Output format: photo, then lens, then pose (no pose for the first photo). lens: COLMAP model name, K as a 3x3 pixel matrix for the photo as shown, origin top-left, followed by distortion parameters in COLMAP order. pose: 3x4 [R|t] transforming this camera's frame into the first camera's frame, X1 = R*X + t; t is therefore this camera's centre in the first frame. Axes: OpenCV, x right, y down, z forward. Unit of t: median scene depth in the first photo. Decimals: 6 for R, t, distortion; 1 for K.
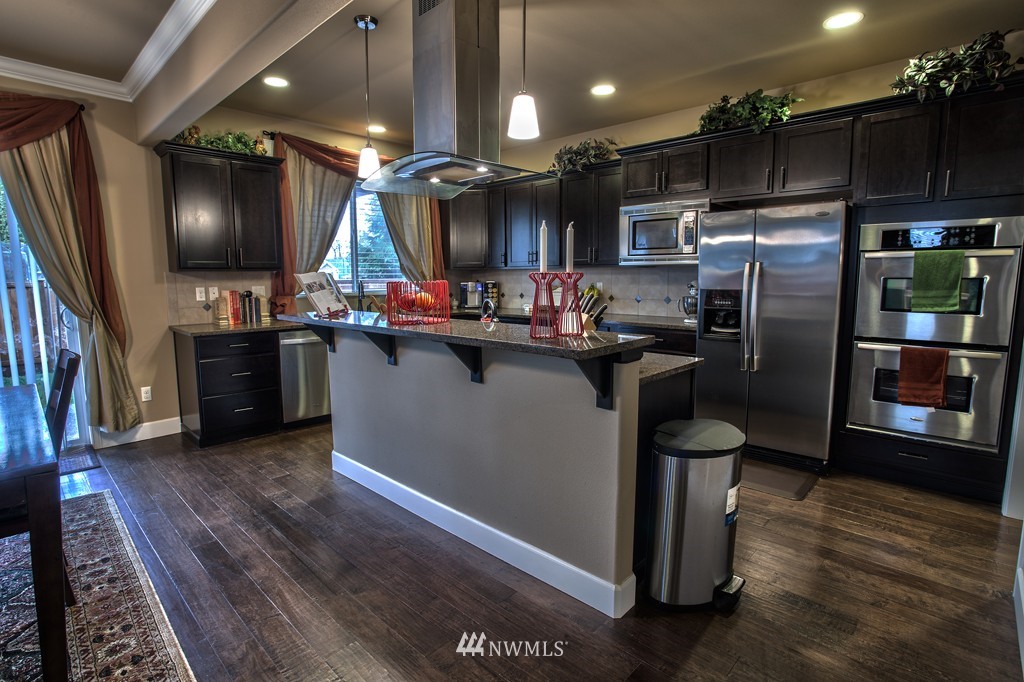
lens RADIAL K [[504.7, 0, 507.2], [0, 504.7, 337.1], [0, 0, 1]] dist [-0.056378, 0.021275]
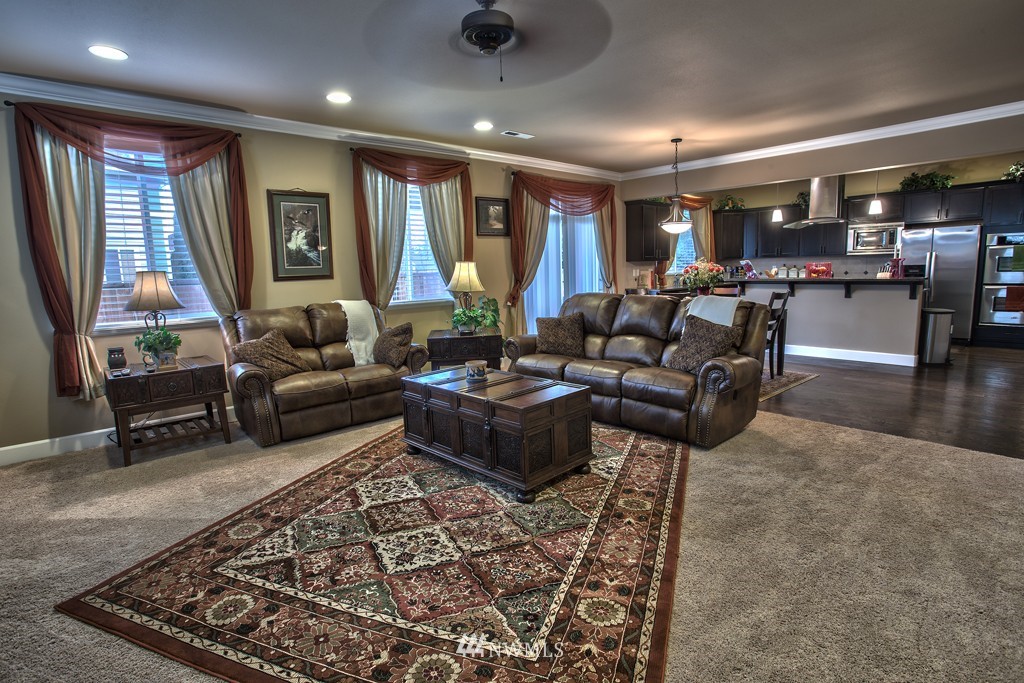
lens RADIAL K [[504.7, 0, 507.2], [0, 504.7, 337.6], [0, 0, 1]] dist [-0.056378, 0.021275]
pose [[0.994413, -0.013124, -0.104744, -1.212563], [0.014924, 0.999754, 0.016427, 0.172709], [0.104502, -0.017899, 0.994364, -1.425484]]
